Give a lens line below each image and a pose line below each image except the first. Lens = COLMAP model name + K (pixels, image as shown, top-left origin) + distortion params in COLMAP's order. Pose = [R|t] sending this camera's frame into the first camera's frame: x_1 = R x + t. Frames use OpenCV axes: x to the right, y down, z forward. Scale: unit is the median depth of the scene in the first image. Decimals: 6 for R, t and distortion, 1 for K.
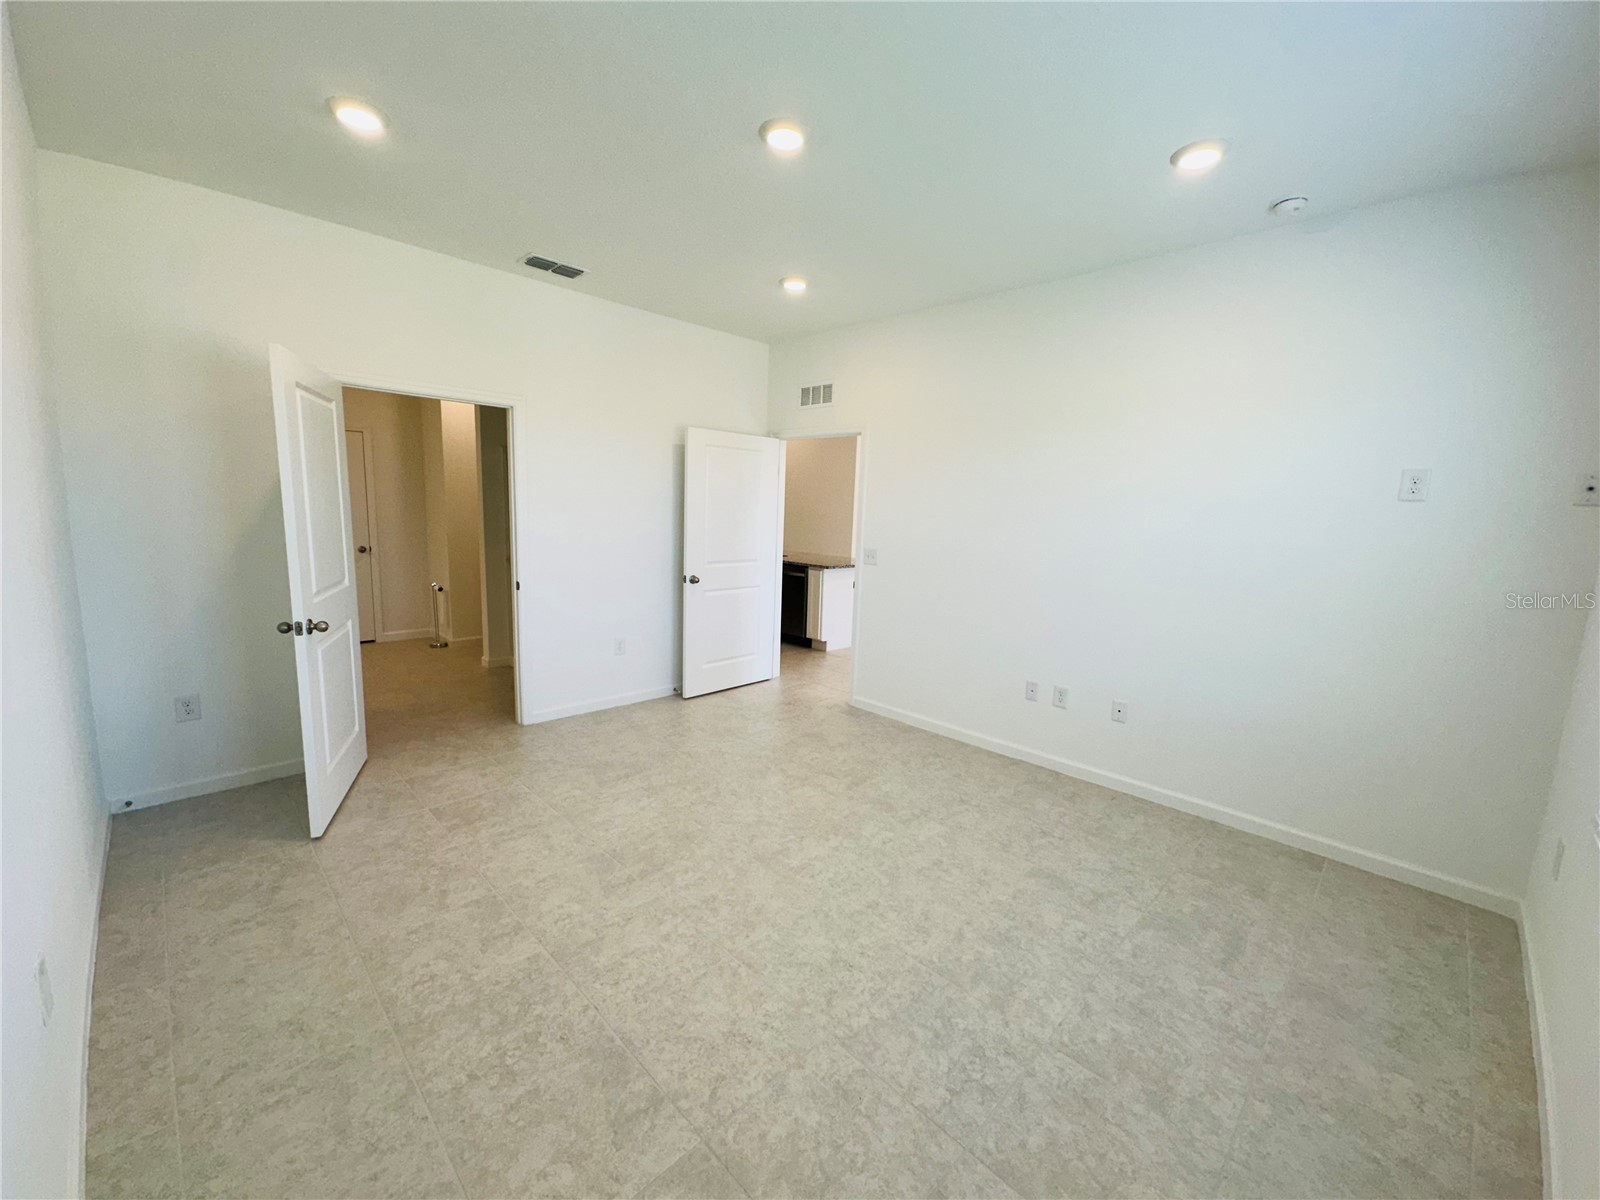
lens RADIAL K [[637.5, 0, 797.1], [0, 637.5, 599.0], [0, 0, 1]] dist [0.000091, 0.000300]
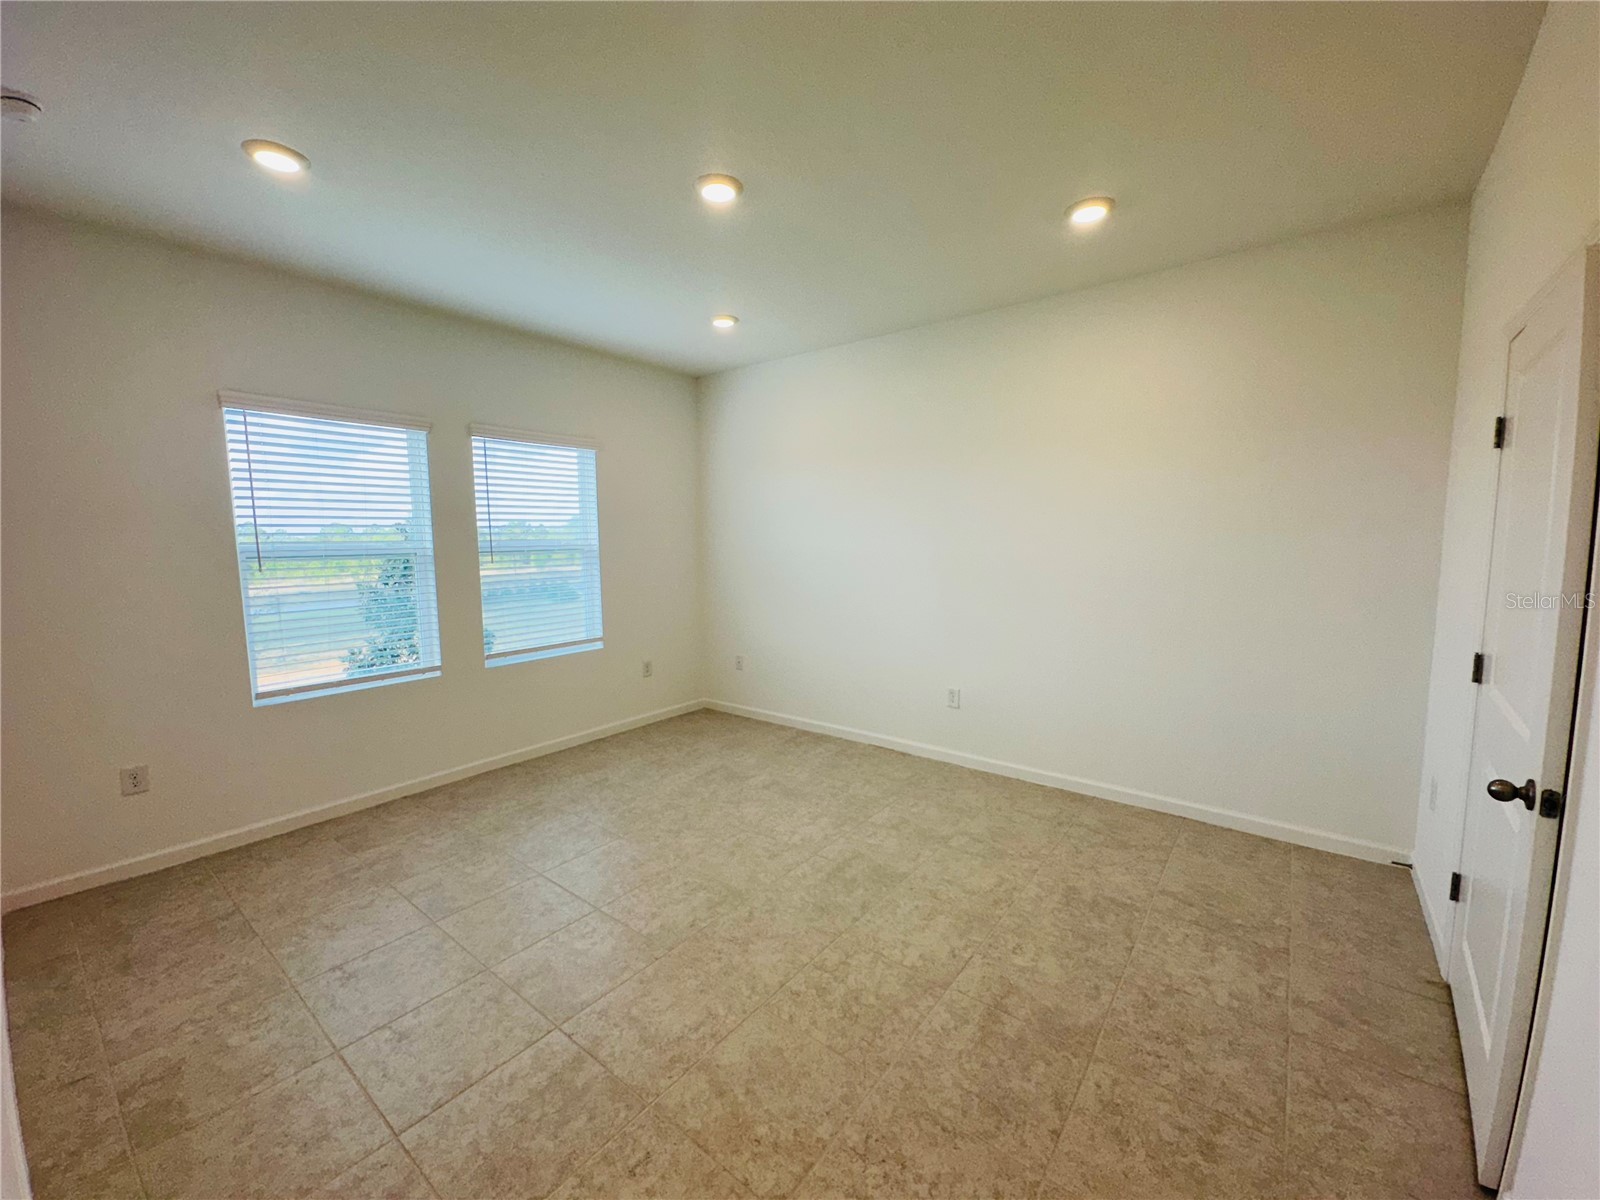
lens RADIAL K [[637.5, 0, 802.0], [0, 637.5, 603.2], [0, 0, 1]] dist [0.000091, 0.000300]
pose [[-0.991761, -0.012943, -0.127445, -0.029195], [-0.043314, 0.970166, 0.238540, -0.304079], [0.120555, 0.242095, -0.962734, 2.113939]]
